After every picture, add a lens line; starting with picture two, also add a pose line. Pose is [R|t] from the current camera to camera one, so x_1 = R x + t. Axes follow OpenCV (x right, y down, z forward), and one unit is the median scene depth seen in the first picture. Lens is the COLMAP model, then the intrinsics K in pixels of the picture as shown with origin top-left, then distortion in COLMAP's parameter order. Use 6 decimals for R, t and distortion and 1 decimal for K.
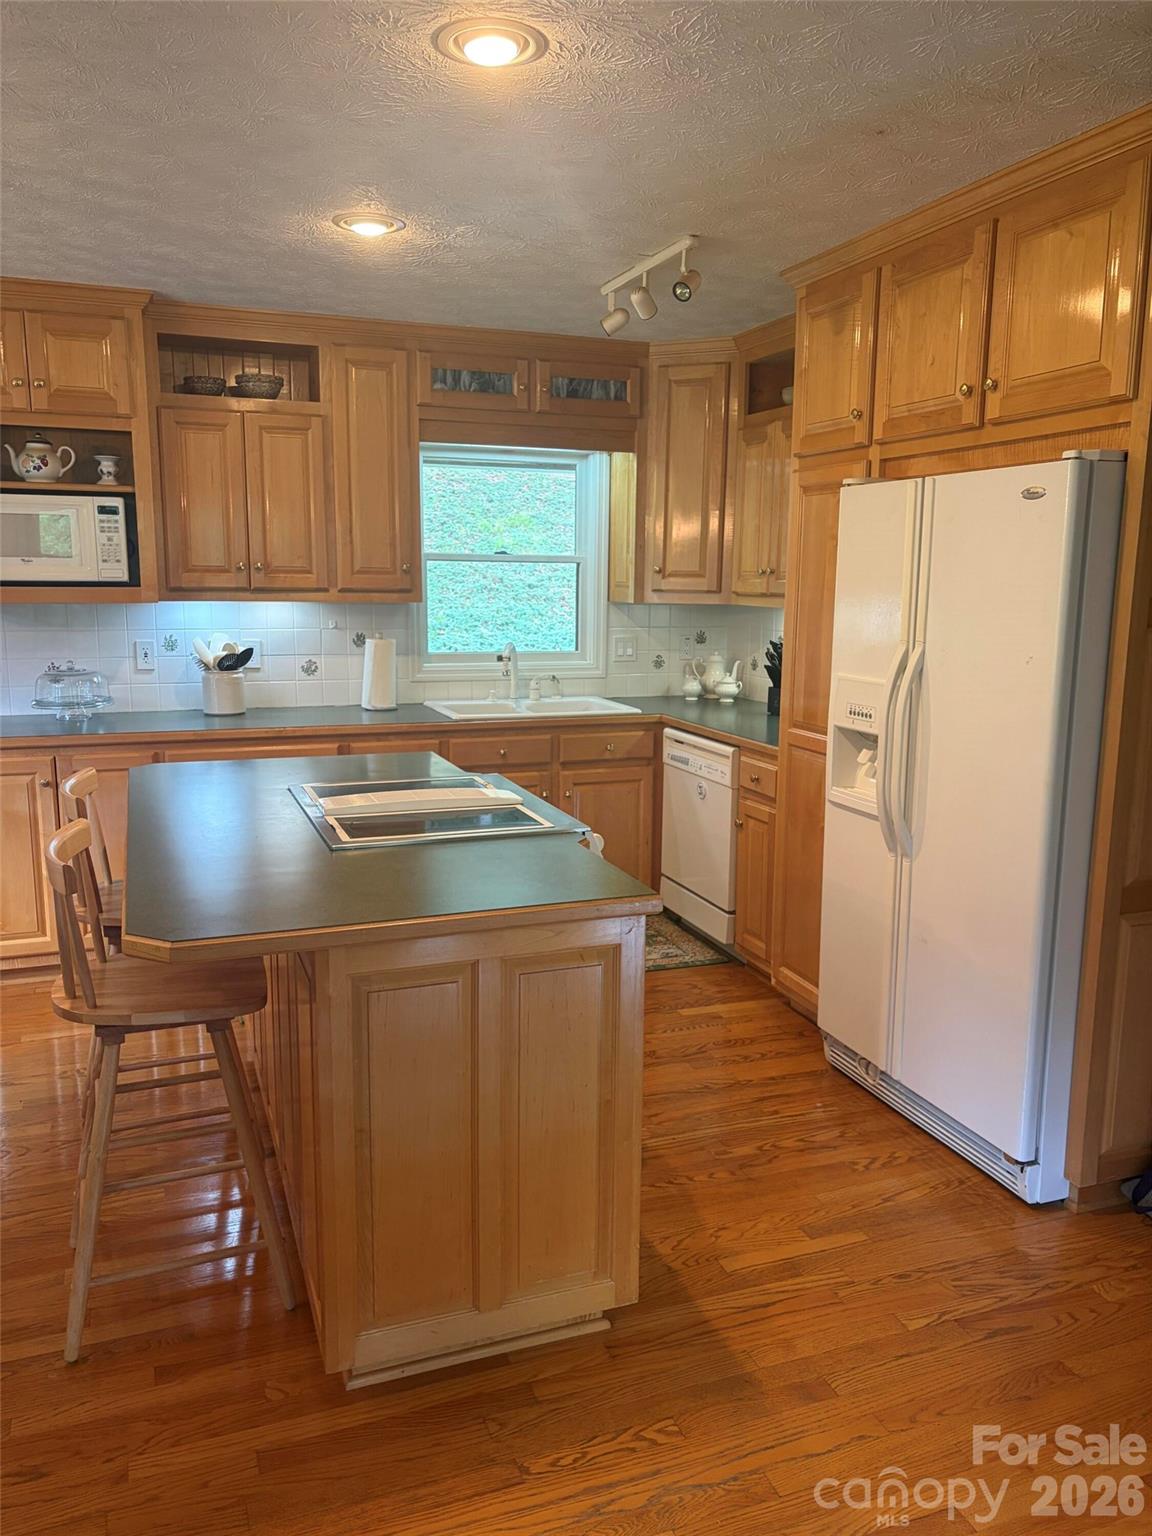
lens RADIAL K [[1180.1, 0, 578.1], [0, 1180.1, 779.7], [0, 0, 1]] dist [0.037207, 0.001335]
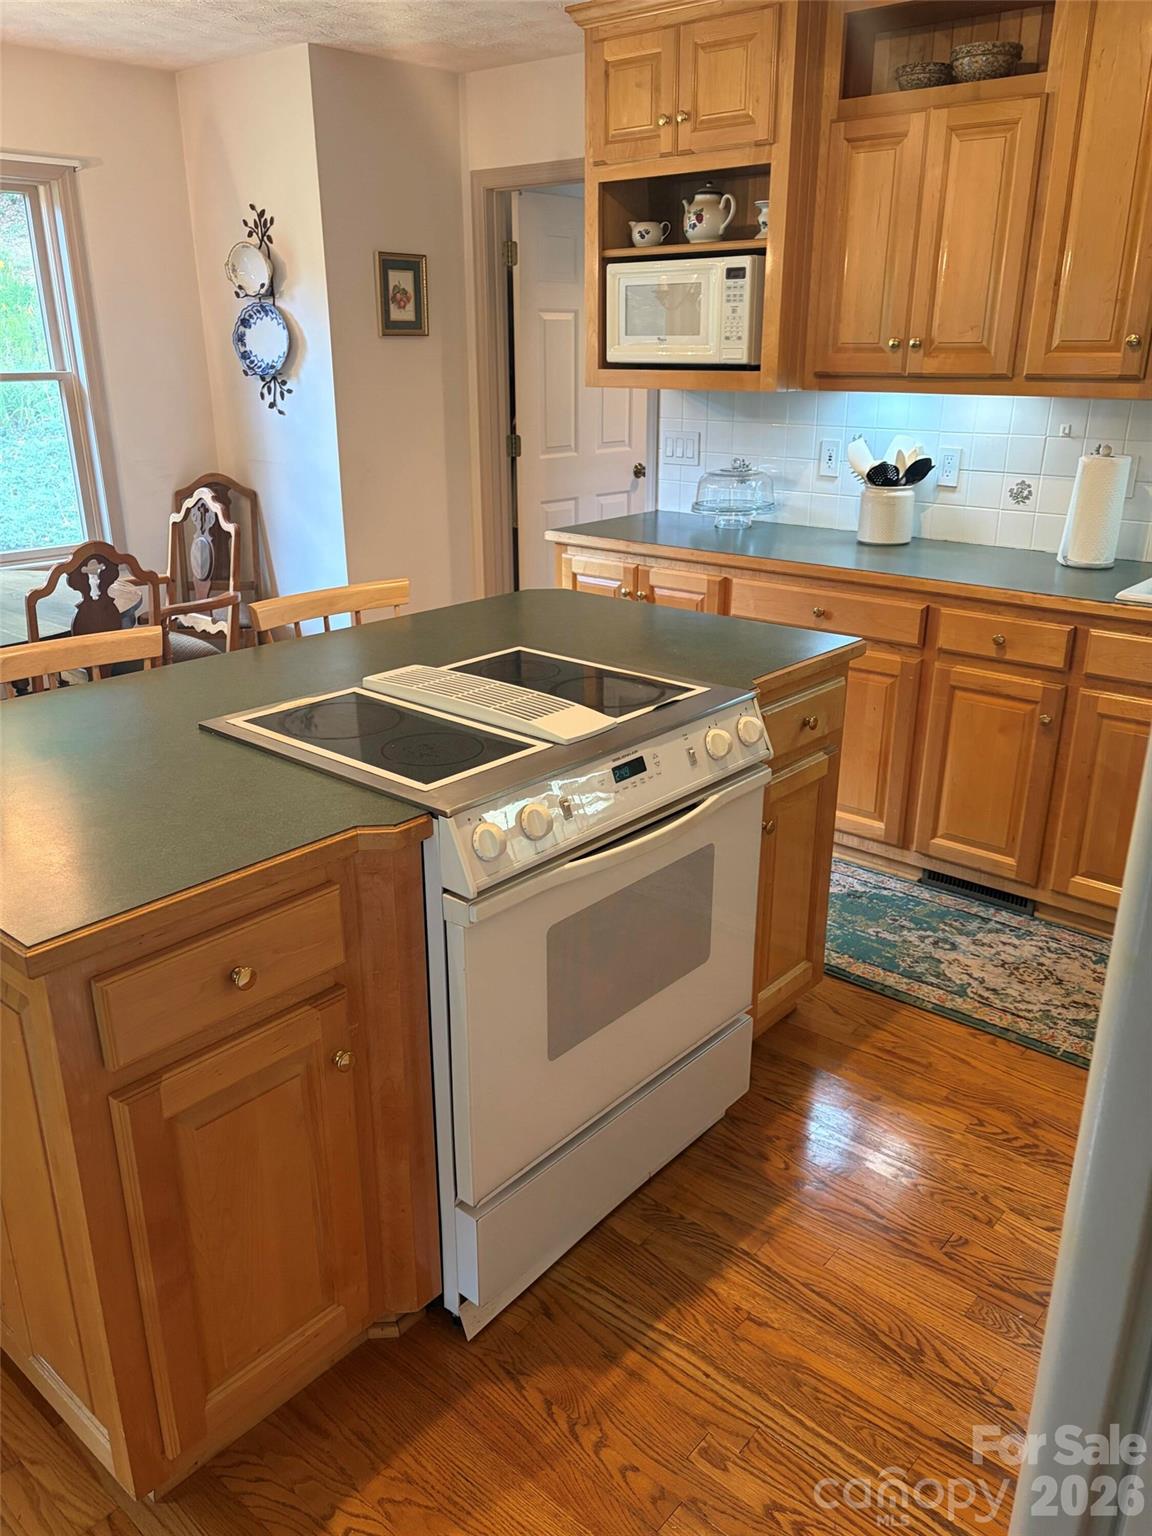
lens RADIAL K [[1180.1, 0, 578.1], [0, 1180.1, 779.7], [0, 0, 1]] dist [0.037207, 0.001335]
pose [[0.480552, 0.298188, -0.824714, 0.312844], [-0.151598, 0.954506, 0.256782, -0.081218], [0.863764, 0.001628, 0.503894, 0.460623]]
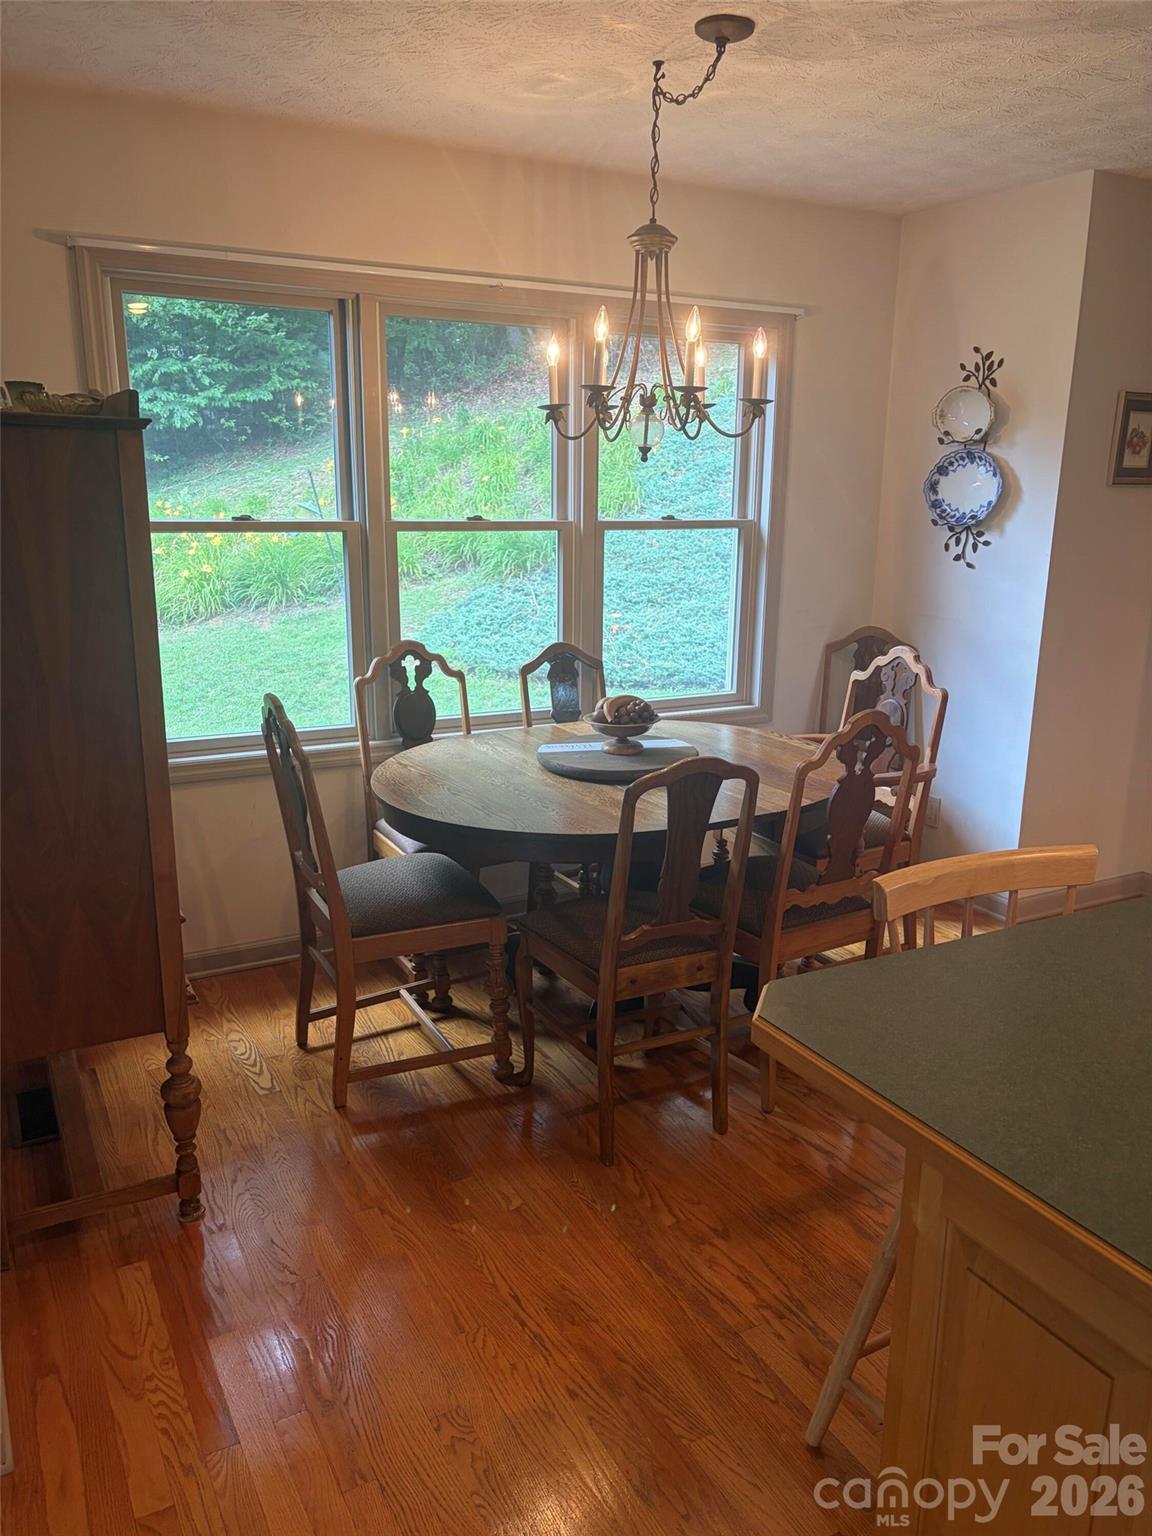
lens RADIAL K [[1180.1, 0, 578.1], [0, 1180.1, 779.7], [0, 0, 1]] dist [0.037207, 0.001335]
pose [[0.145116, 0.237906, -0.960387, 0.132369], [-0.185970, 0.959919, 0.209690, -0.058460], [0.971780, 0.148174, 0.183543, 0.312060]]
